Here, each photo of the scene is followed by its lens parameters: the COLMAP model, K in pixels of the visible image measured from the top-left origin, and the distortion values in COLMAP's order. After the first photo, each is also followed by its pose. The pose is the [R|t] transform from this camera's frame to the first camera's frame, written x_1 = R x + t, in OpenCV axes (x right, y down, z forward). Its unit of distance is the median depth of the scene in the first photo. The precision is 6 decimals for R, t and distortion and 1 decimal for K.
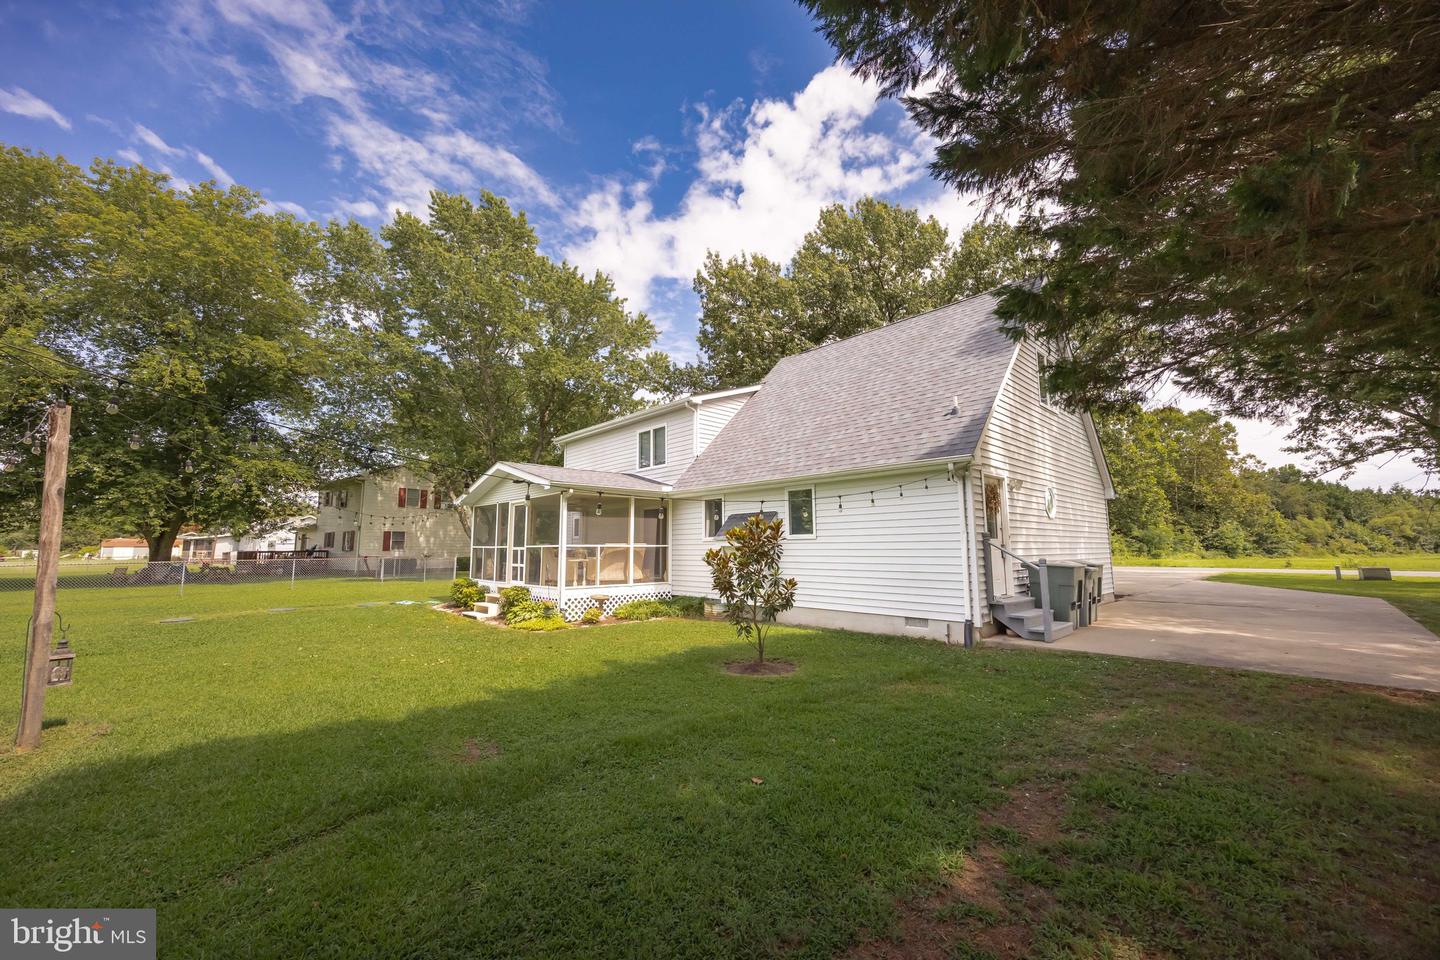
lens RADIAL K [[537.4, 0, 720.0], [0, 537.4, 480.0], [0, 0, 1]] dist [-0.000325, -0.000040]
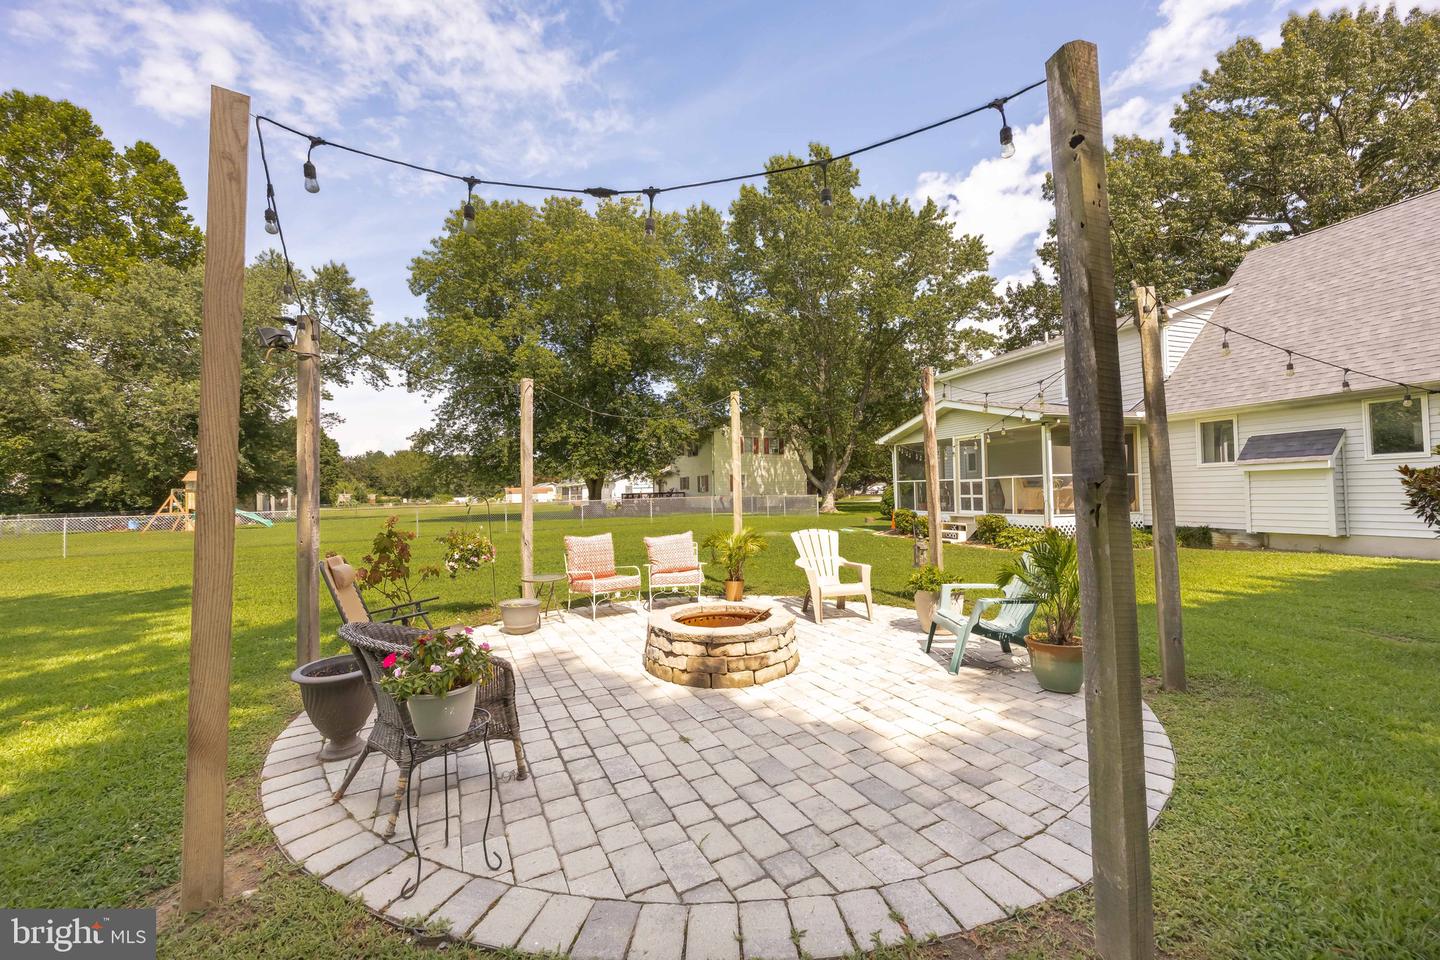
lens RADIAL K [[537.4, 0, 720.0], [0, 537.4, 480.0], [0, 0, 1]] dist [-0.000325, -0.000040]
pose [[0.912548, -0.021179, -0.408420, -0.366371], [0.063636, 0.993848, 0.090648, -0.001567], [0.403988, -0.108711, 0.908282, -0.157874]]
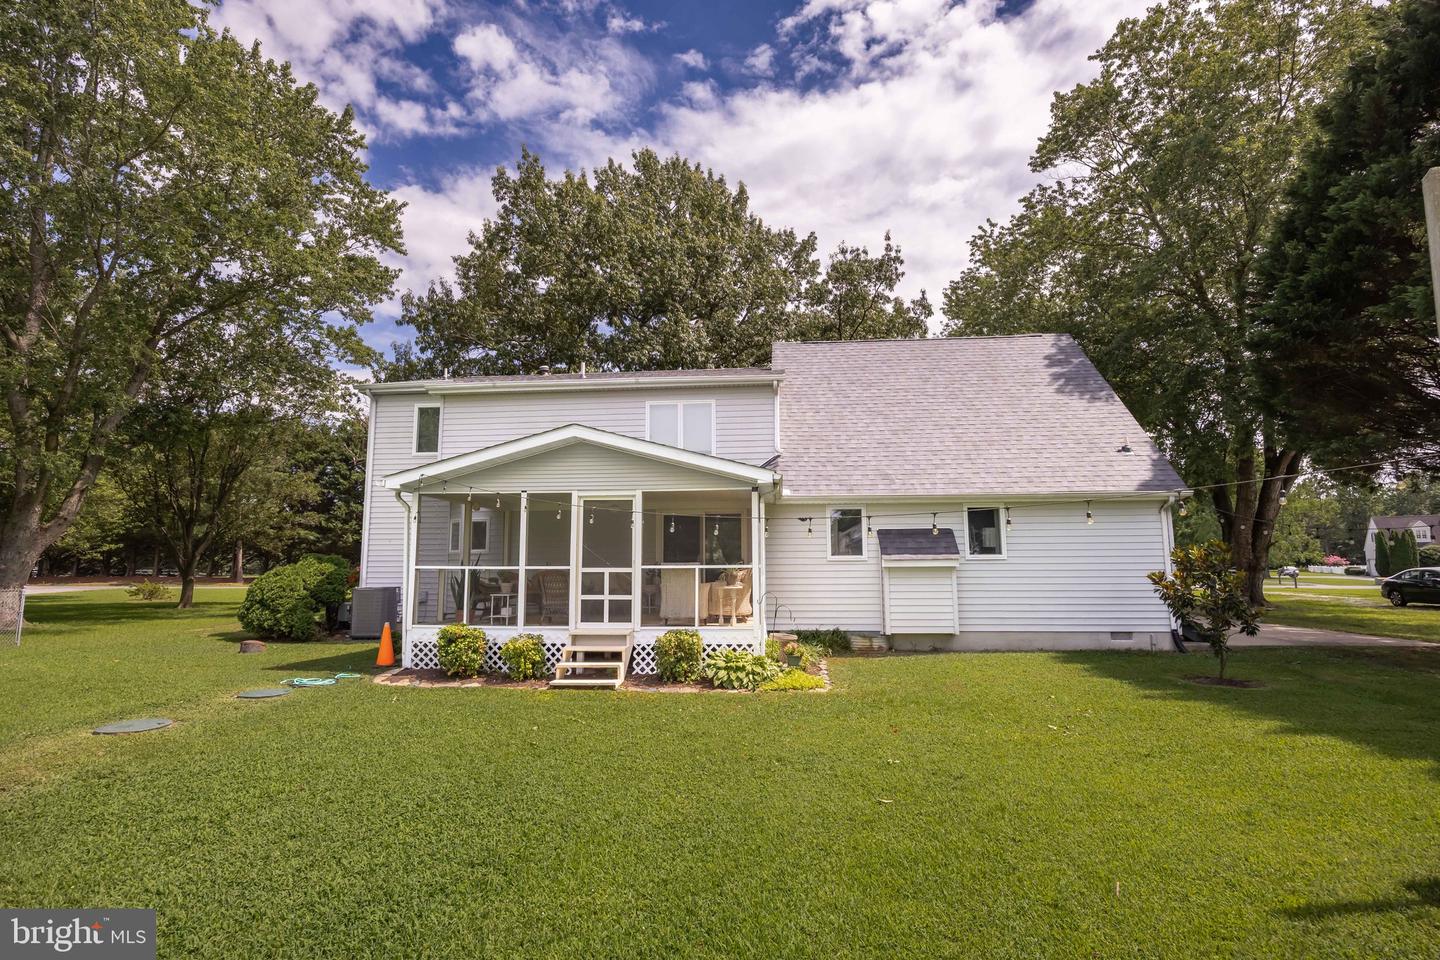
lens RADIAL K [[675.4, 0, 720.0], [0, 675.4, 480.0], [0, 0, 1]] dist [-0.003982, -0.000453]
pose [[0.750995, 0.086203, 0.654656, -0.740369], [-0.083015, 0.995901, -0.035906, 0.038292], [-0.655068, -0.027381, 0.755073, 0.306979]]
